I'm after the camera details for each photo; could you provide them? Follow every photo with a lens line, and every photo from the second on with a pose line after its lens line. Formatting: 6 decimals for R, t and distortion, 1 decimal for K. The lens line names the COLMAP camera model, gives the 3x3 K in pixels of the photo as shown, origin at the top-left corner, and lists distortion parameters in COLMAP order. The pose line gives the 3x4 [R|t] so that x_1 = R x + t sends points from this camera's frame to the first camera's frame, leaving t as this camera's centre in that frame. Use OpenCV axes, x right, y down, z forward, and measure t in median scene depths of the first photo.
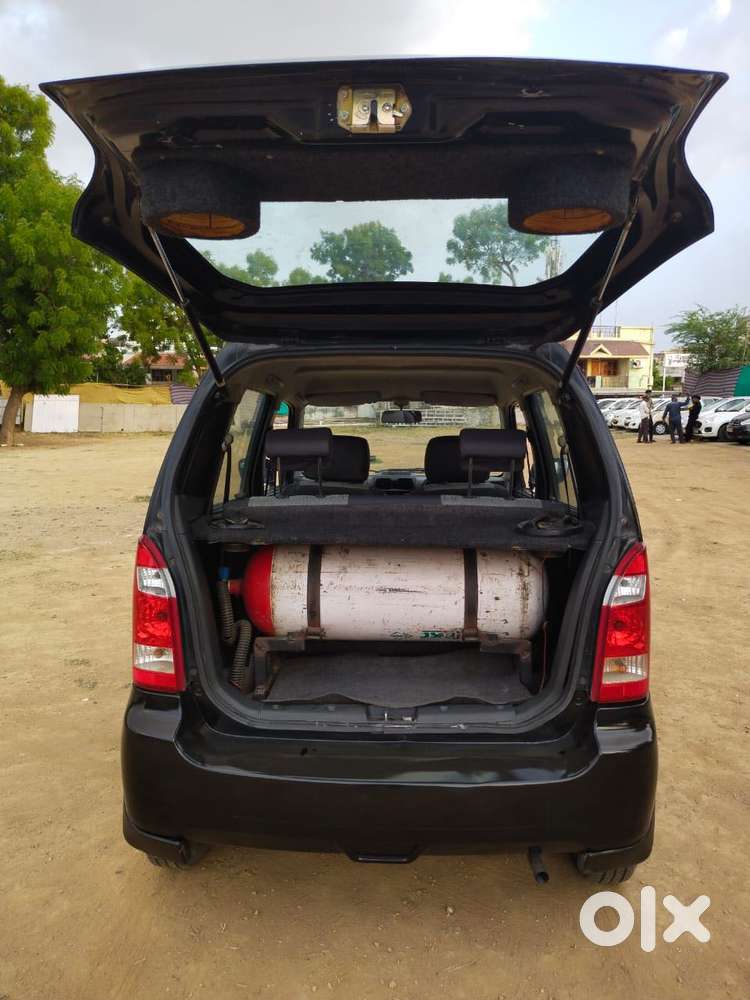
lens RADIAL K [[741.8, 0, 363.1], [0, 741.8, 500.9], [0, 0, 1]] dist [0.029619, -0.002165]
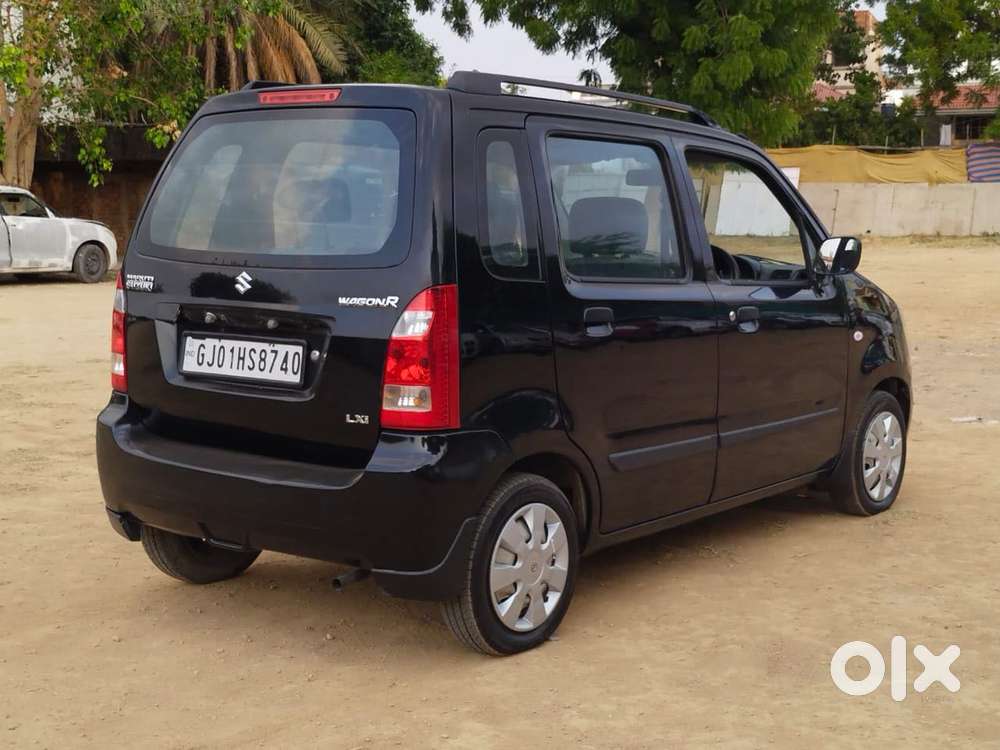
lens RADIAL K [[1410.9, 0, 522.1], [0, 1410.9, 373.7], [0, 0, 1]] dist [0.111194, -0.022794]
pose [[0.843600, 0.071854, -0.532143, 0.073058], [-0.070453, 0.997251, 0.022967, 0.006241], [0.532330, 0.018116, 0.846343, -0.029048]]
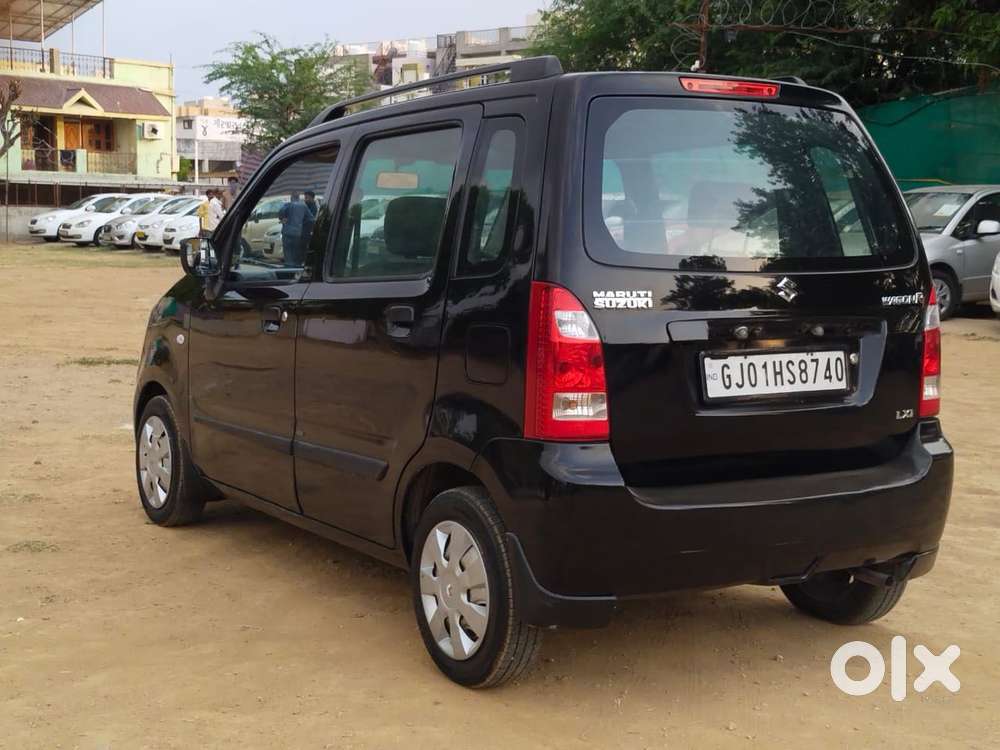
lens RADIAL K [[1499.3, 0, 500.0], [0, 1499.3, 375.0], [0, 0, 1]] dist [0.105151, -0.090304]
pose [[0.813813, -0.044214, 0.579442, -0.070942], [0.056088, 0.998422, -0.002590, 0.008277], [-0.578414, 0.034607, 0.815009, -0.023181]]
